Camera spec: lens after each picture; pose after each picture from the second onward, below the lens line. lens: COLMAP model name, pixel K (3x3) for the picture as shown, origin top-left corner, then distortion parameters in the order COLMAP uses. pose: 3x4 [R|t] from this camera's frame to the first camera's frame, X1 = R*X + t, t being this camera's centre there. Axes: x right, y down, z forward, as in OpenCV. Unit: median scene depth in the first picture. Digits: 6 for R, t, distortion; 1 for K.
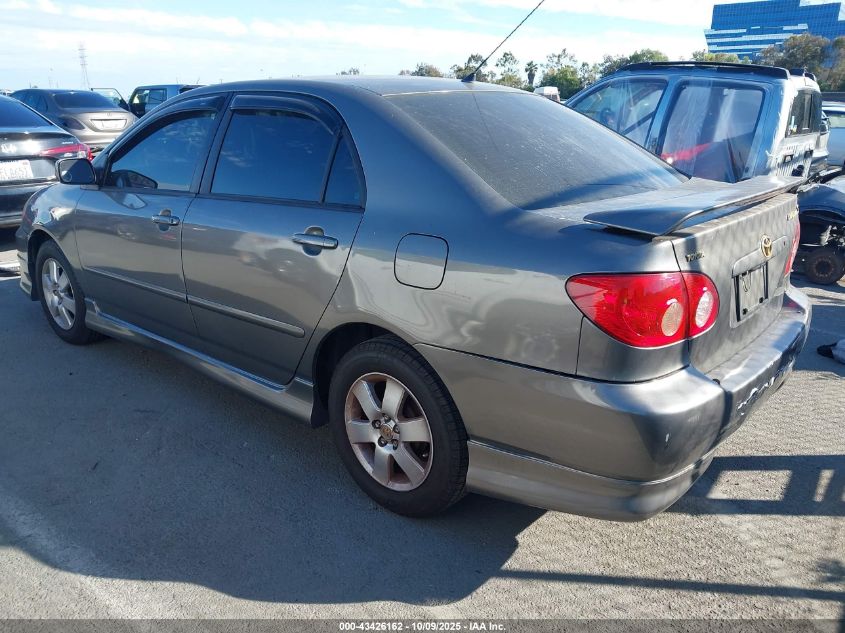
lens RADIAL K [[679.1, 0, 422.5], [0, 679.1, 316.5], [0, 0, 1]] dist [0.003692, -0.011300]
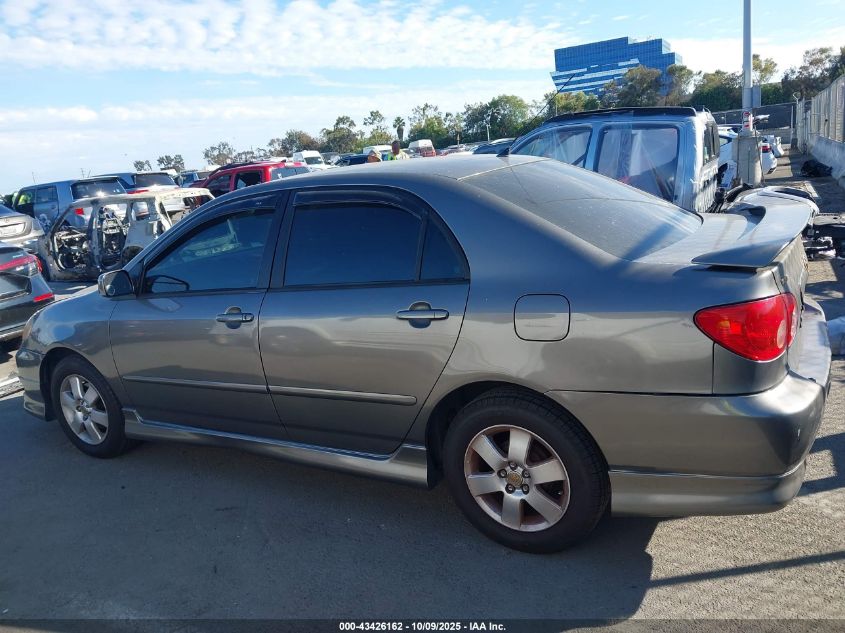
lens RADIAL K [[679.1, 0, 422.5], [0, 679.1, 316.5], [0, 0, 1]] dist [0.003692, -0.011300]
pose [[0.976332, -0.149311, 0.156467, -0.266470], [0.161108, 0.984756, -0.065569, -0.030673], [-0.144292, 0.089225, 0.985504, -0.058027]]
